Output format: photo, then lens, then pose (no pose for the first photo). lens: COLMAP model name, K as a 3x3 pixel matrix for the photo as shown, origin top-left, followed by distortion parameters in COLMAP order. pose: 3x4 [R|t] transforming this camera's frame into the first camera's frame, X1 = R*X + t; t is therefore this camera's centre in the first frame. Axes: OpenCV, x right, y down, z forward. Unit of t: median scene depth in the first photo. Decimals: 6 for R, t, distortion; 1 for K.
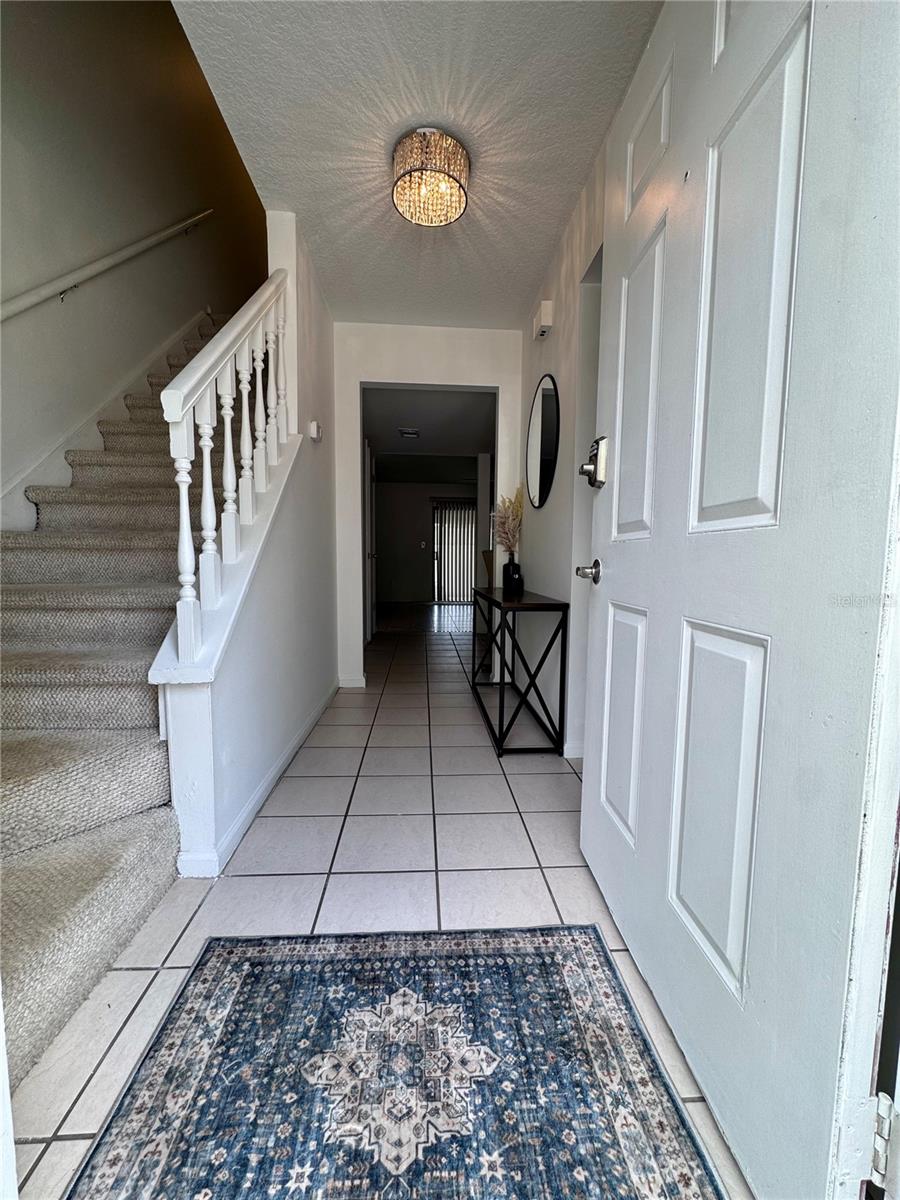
lens RADIAL K [[478.0, 0, 451.4], [0, 478.0, 600.5], [0, 0, 1]] dist [-0.002499, 0.000019]
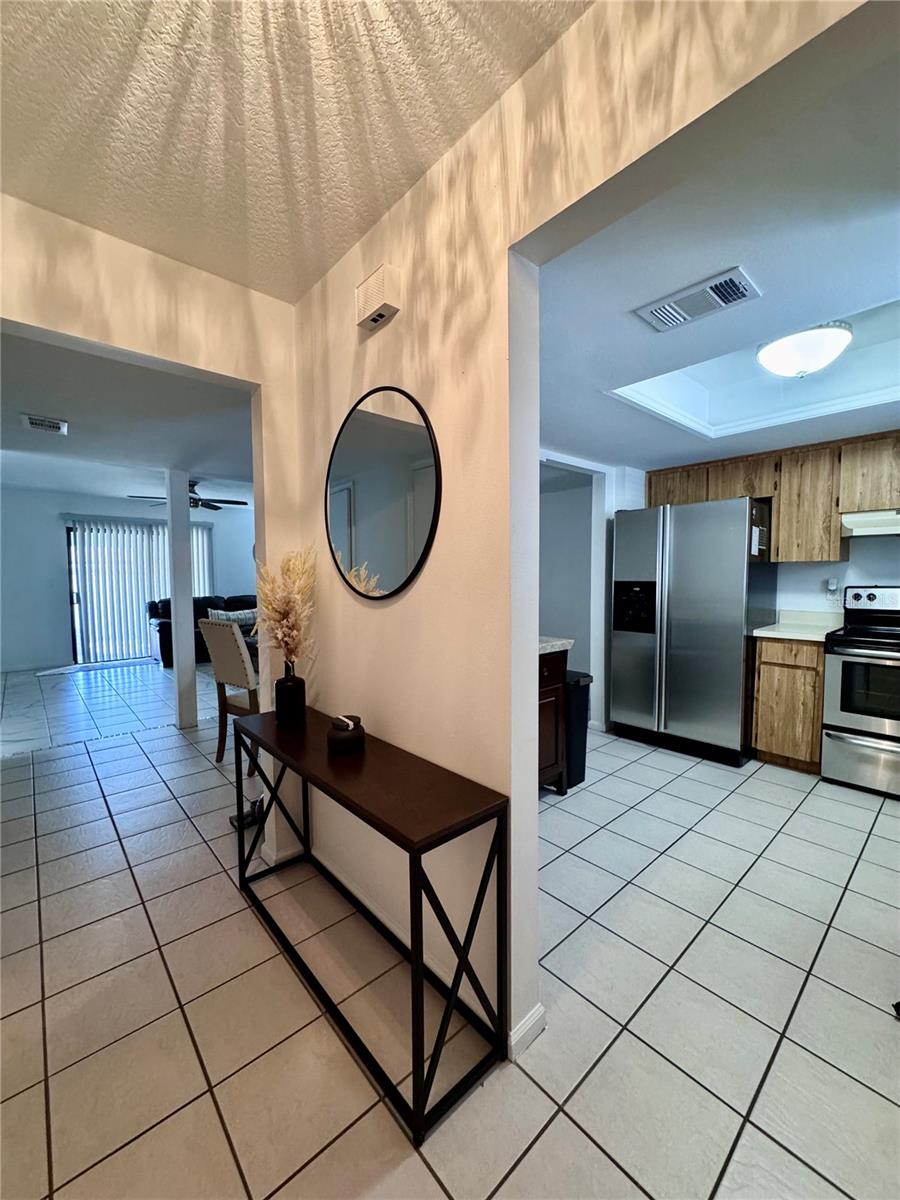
lens RADIAL K [[478.0, 0, 451.4], [0, 478.0, 600.5], [0, 0, 1]] dist [-0.002499, 0.000019]
pose [[0.783078, -0.051426, 0.619794, -0.144782], [0.067352, 0.997727, -0.002312, -0.221328], [-0.618266, 0.043555, 0.784762, 0.550838]]
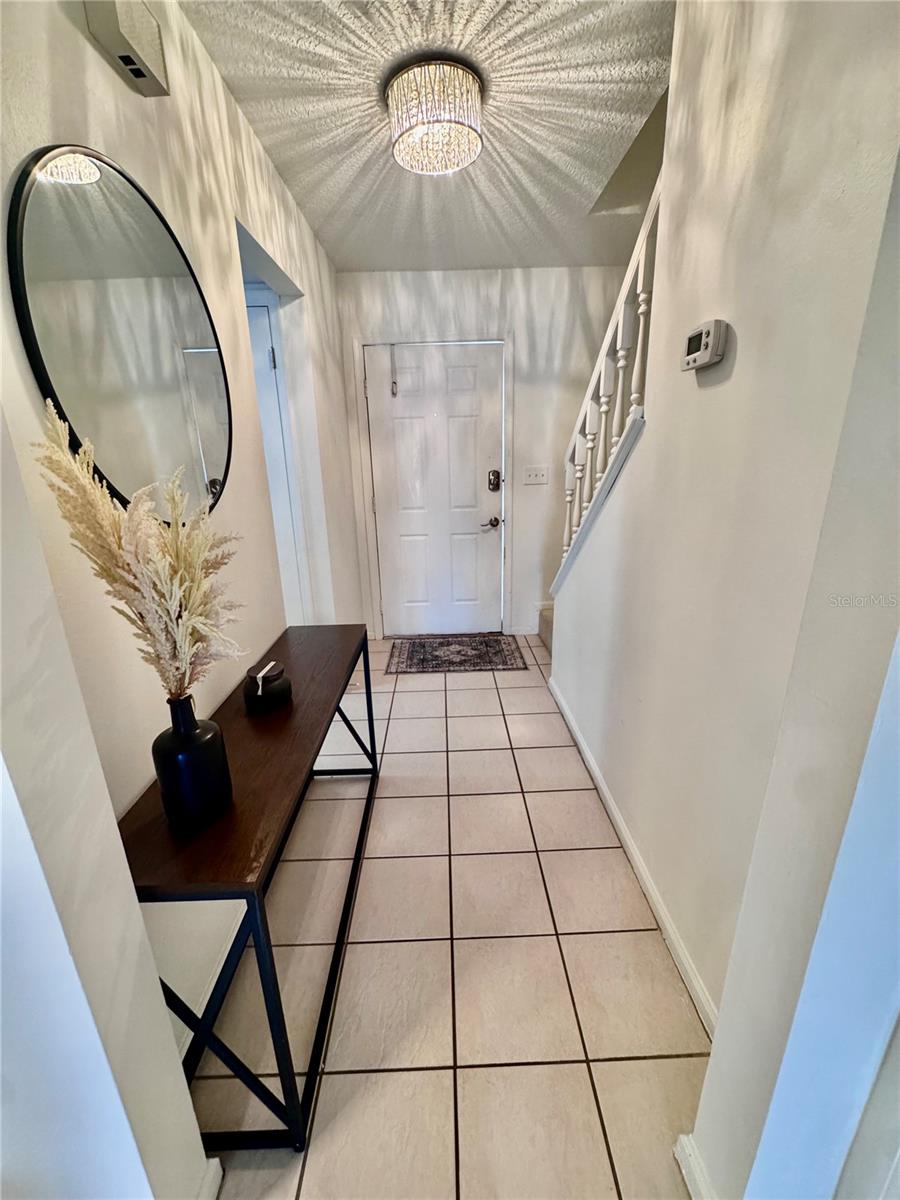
lens RADIAL K [[478.0, 0, 451.4], [0, 478.0, 600.5], [0, 0, 1]] dist [-0.002499, 0.000019]
pose [[-0.999303, -0.000479, 0.037330, -0.082634], [0.013536, 0.927228, 0.374252, -0.348642], [-0.034793, 0.374496, -0.926575, 1.715995]]
